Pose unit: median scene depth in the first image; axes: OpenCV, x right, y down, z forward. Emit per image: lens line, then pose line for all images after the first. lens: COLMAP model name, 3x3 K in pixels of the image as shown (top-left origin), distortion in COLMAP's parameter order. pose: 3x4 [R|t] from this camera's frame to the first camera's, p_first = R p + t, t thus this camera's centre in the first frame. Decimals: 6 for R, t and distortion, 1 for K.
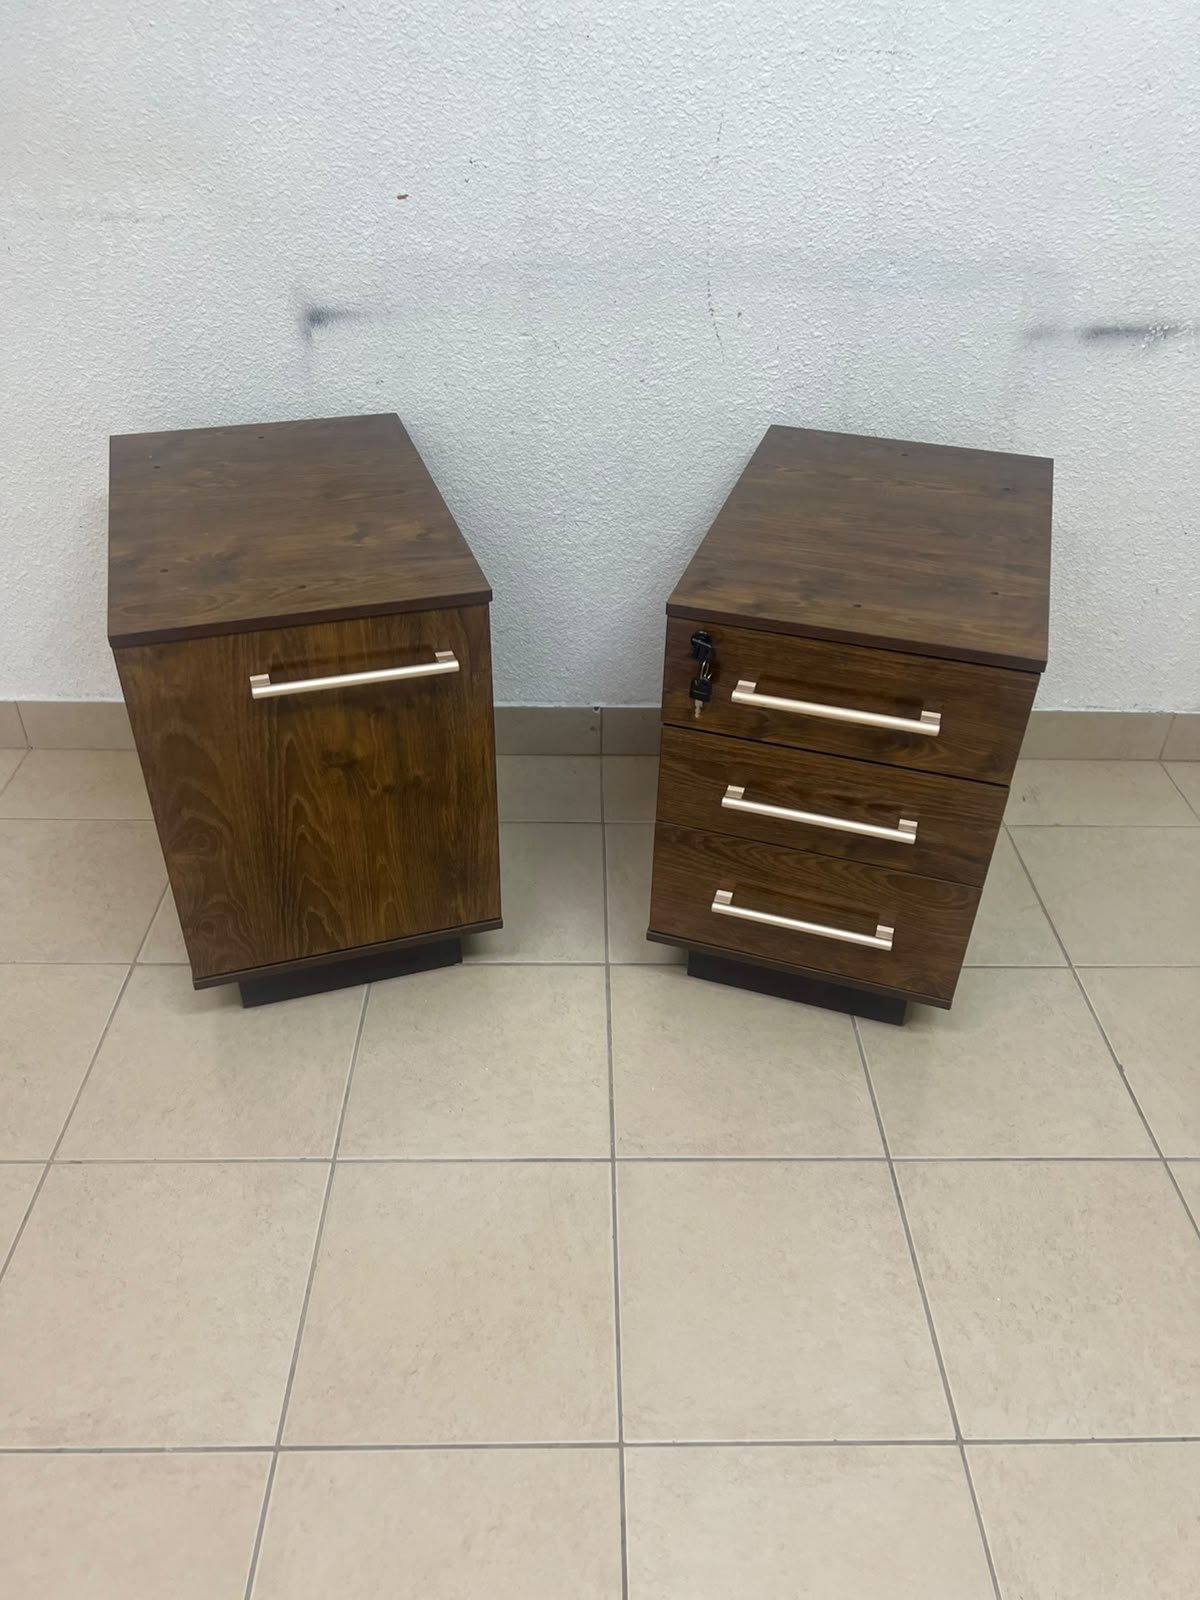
lens RADIAL K [[1201.5, 0, 610.4], [0, 1201.5, 795.9], [0, 0, 1]] dist [0.042160, -0.050583]
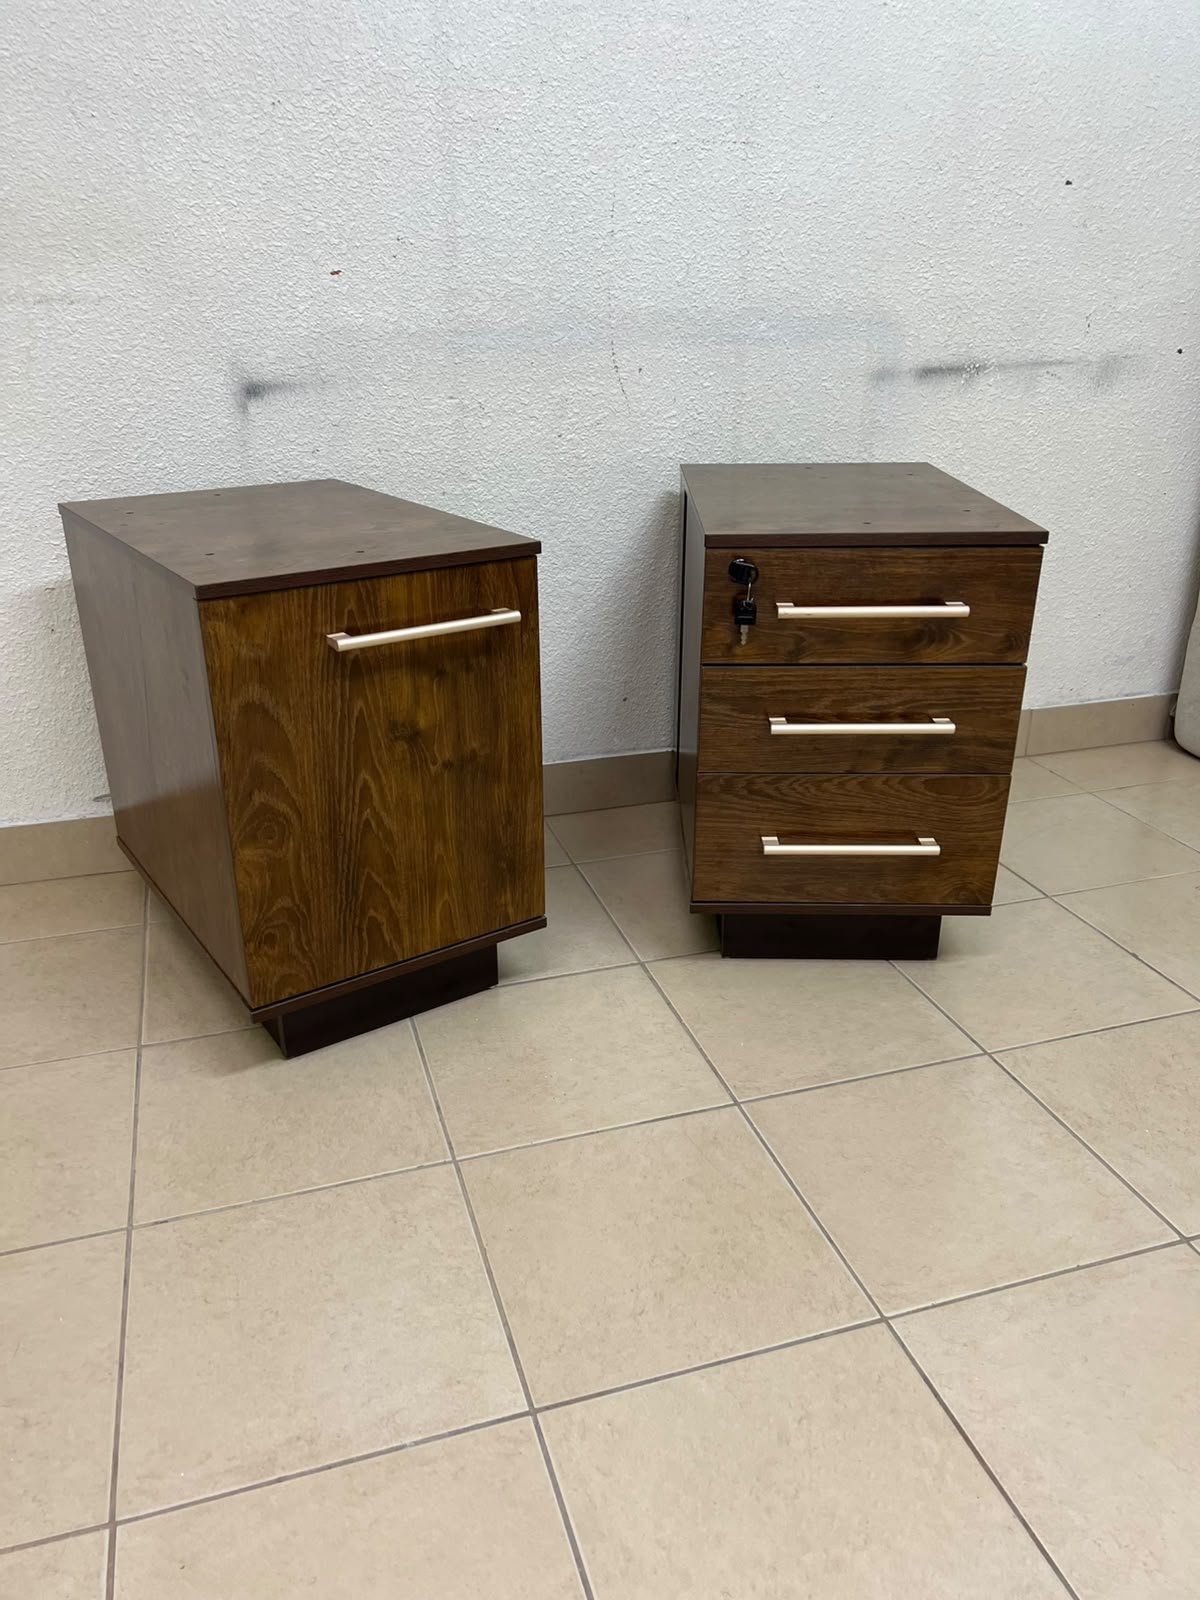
lens RADIAL K [[1201.5, 0, 591.2], [0, 1201.5, 804.7], [0, 0, 1]] dist [0.042160, -0.050583]
pose [[0.960845, -0.134878, 0.242044, -0.295613], [0.185009, 0.962576, -0.198041, 0.228104], [-0.206275, 0.235066, 0.949839, 0.047729]]
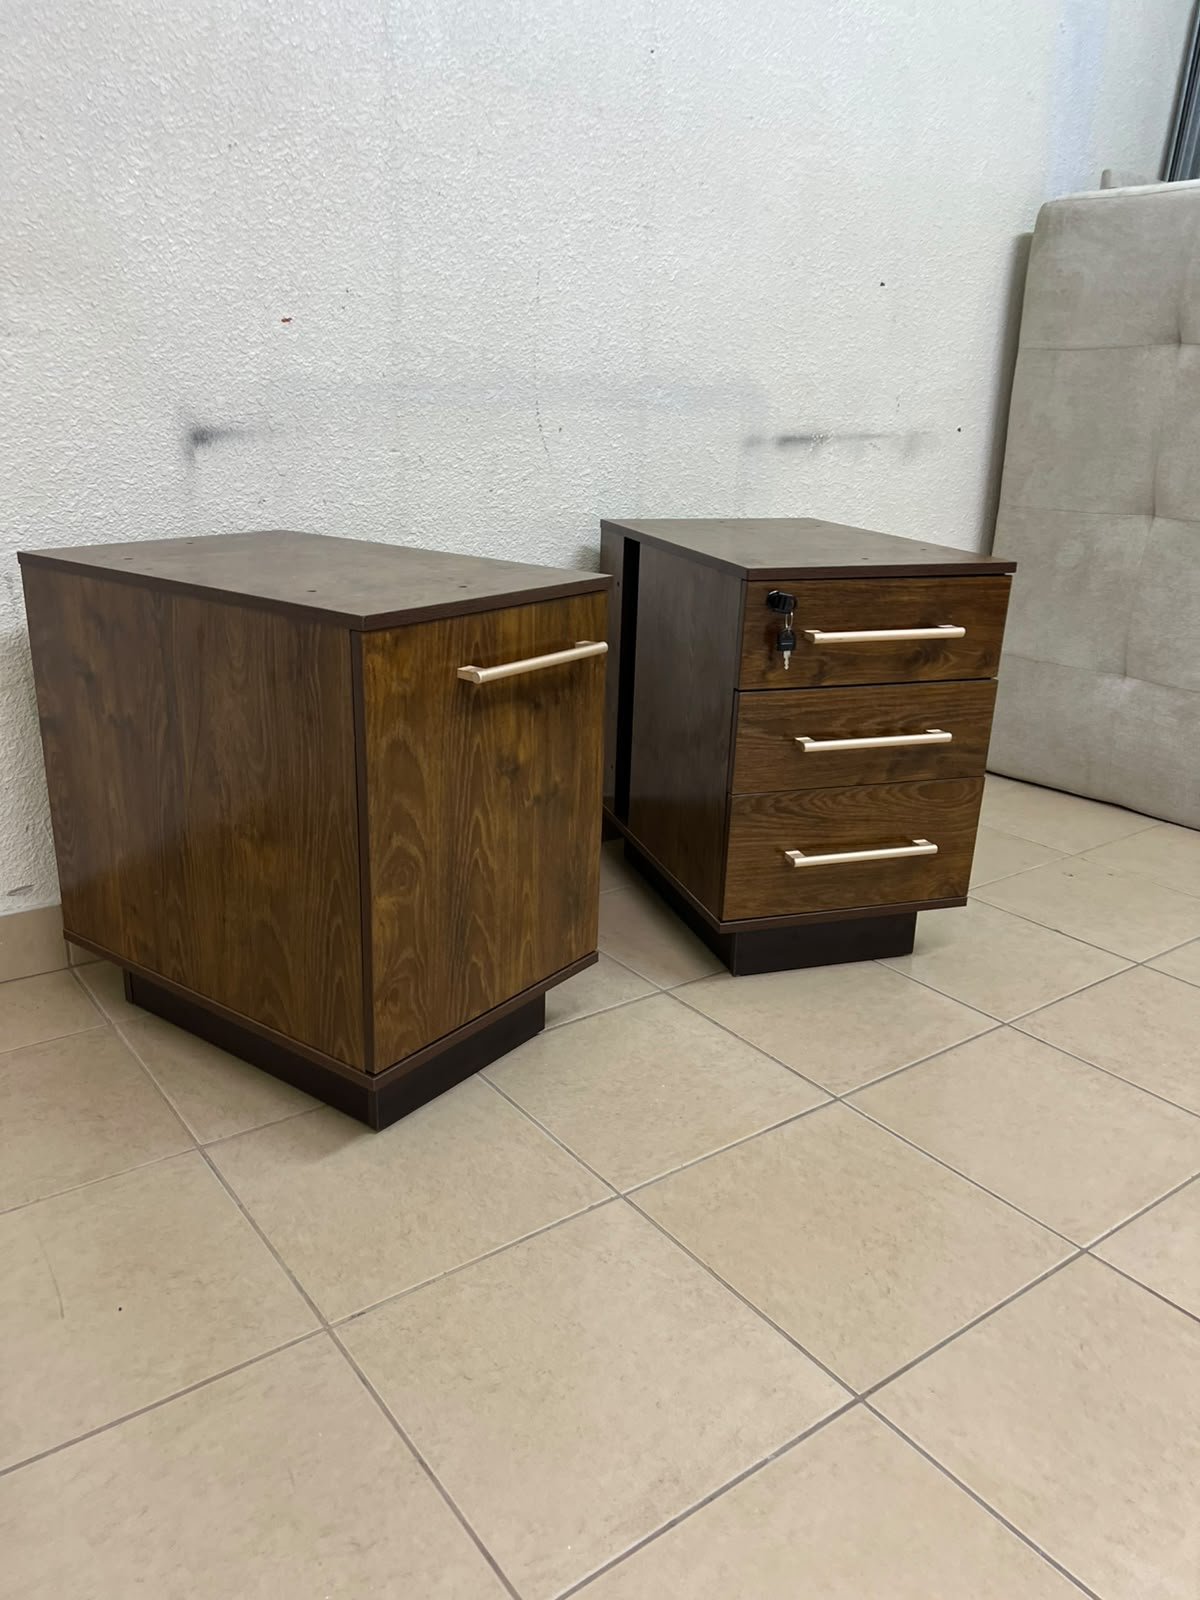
lens RADIAL K [[1201.5, 0, 605.0], [0, 1201.5, 794.5], [0, 0, 1]] dist [0.042160, -0.050583]
pose [[0.815024, -0.181888, 0.550139, -0.634933], [0.333107, 0.923954, -0.188014, 0.180670], [-0.474106, 0.336491, 0.813633, 0.171038]]
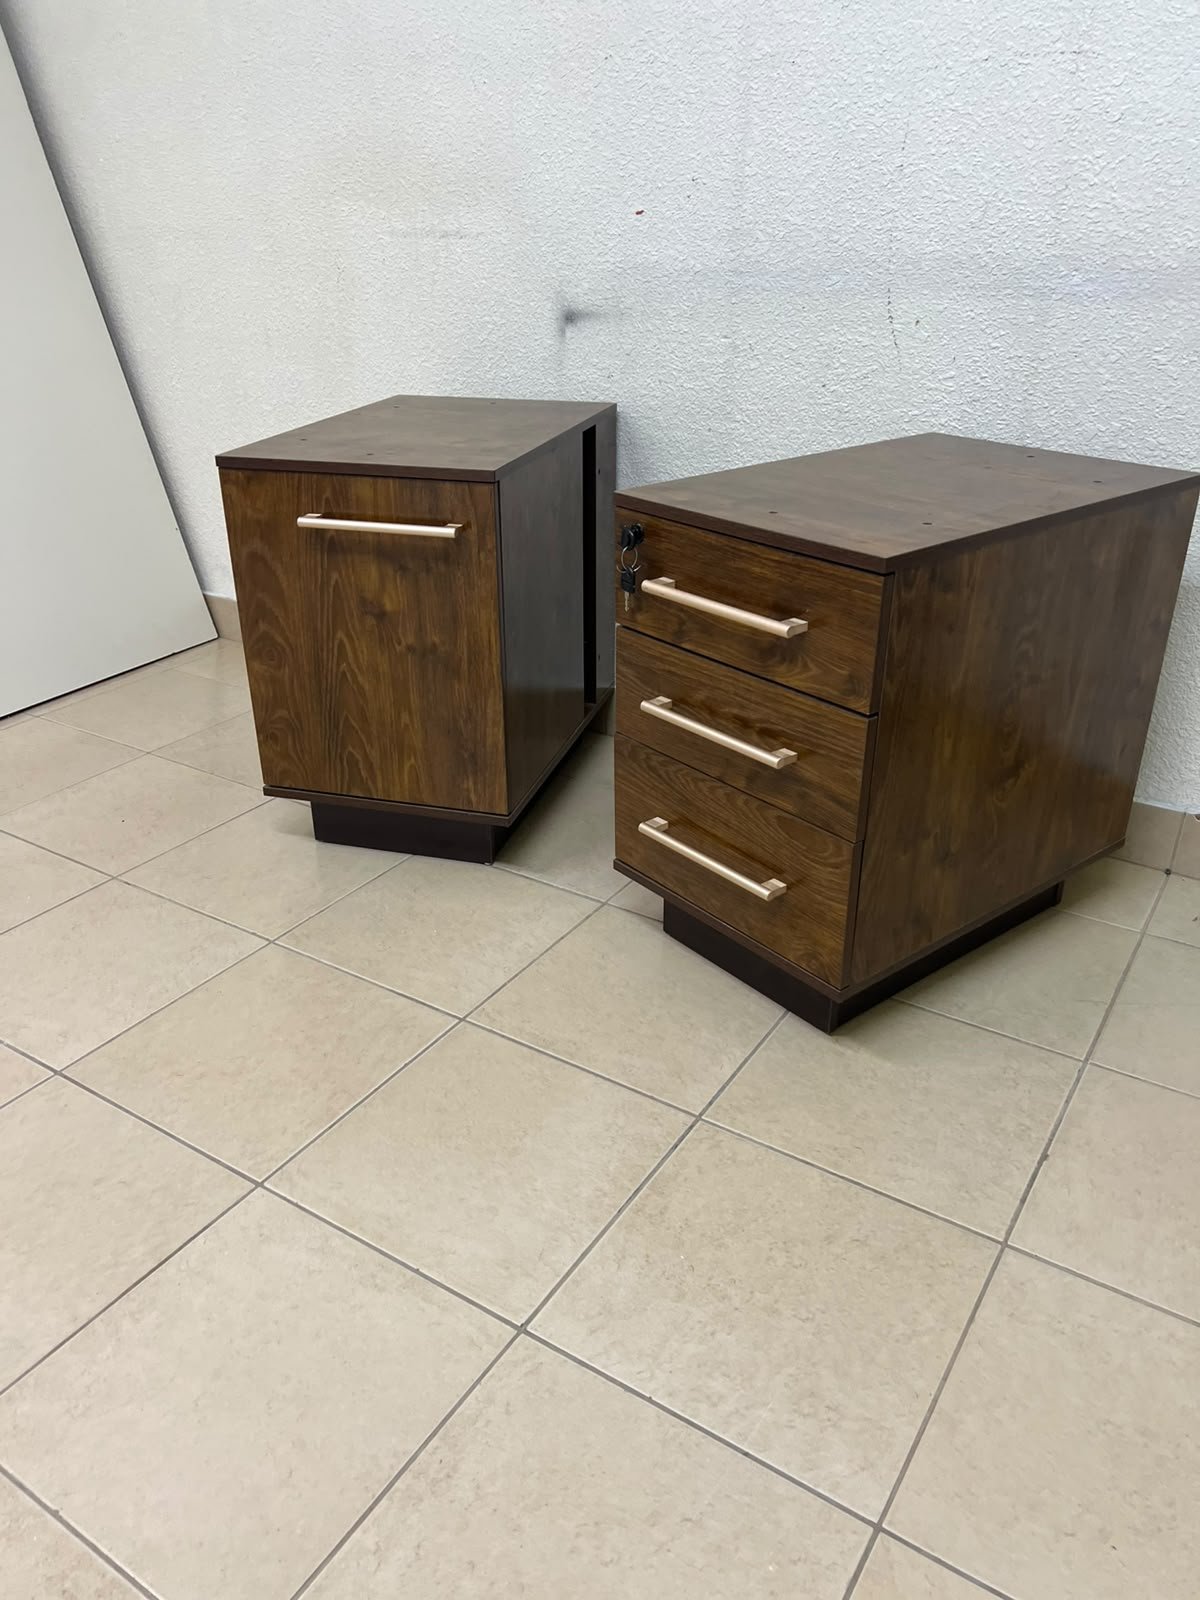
lens RADIAL K [[1201.5, 0, 593.0], [0, 1201.5, 806.4], [0, 0, 1]] dist [0.042160, -0.050583]
pose [[0.828035, 0.224722, -0.513671, 0.553828], [-0.310303, 0.946737, -0.086025, 0.172544], [0.466980, 0.230626, 0.853664, 0.122241]]
